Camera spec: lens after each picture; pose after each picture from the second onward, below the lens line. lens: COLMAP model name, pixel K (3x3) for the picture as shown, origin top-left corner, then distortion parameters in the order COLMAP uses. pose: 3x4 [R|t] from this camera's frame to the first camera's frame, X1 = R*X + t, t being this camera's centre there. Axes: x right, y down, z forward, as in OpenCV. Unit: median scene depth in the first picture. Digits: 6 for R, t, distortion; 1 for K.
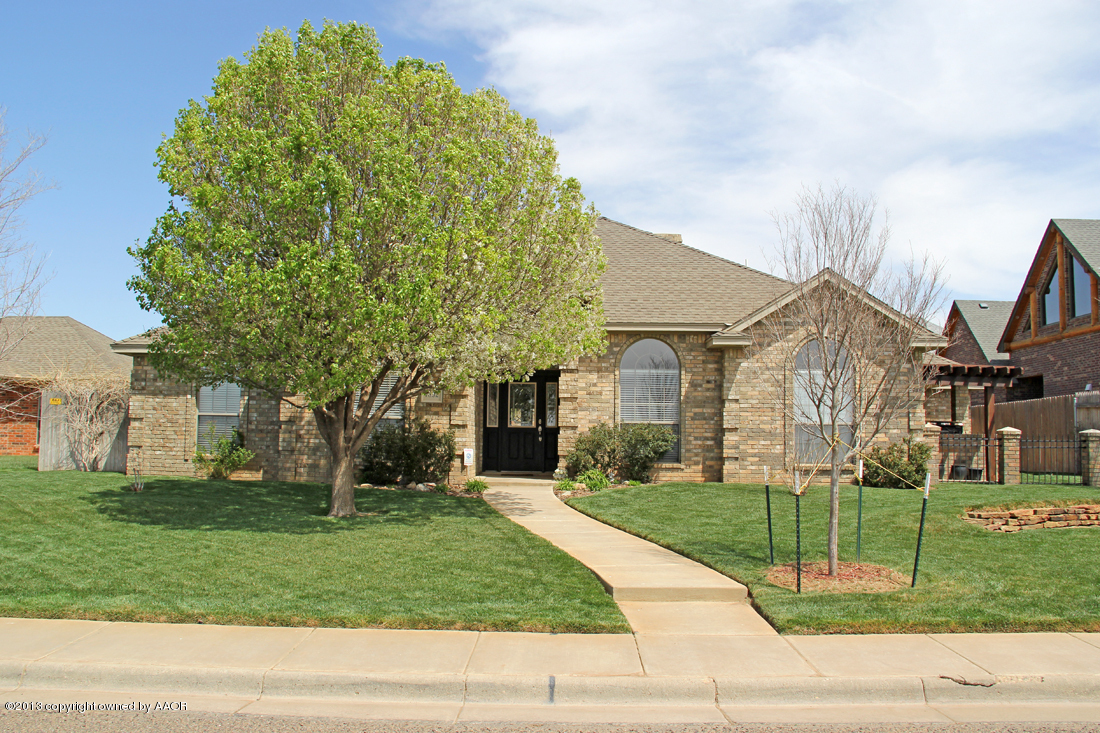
lens RADIAL K [[957.6, 0, 548.2], [0, 957.6, 370.8], [0, 0, 1]] dist [-0.130583, 0.072681]
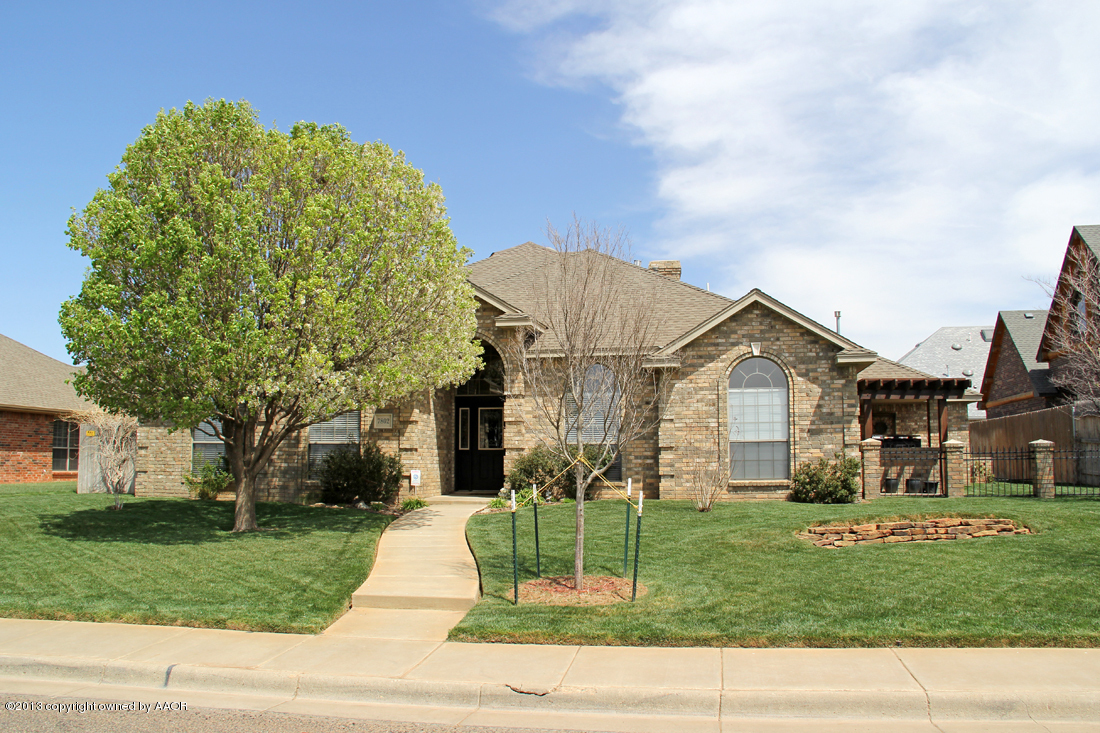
lens RADIAL K [[909.7, 0, 552.7], [0, 909.7, 358.6], [0, 0, 1]] dist [-0.157592, 0.099383]
pose [[0.987455, -0.034491, -0.154085, 0.226858], [0.028277, 0.998703, -0.042340, 0.002075], [0.155346, 0.037452, 0.987150, -0.000605]]
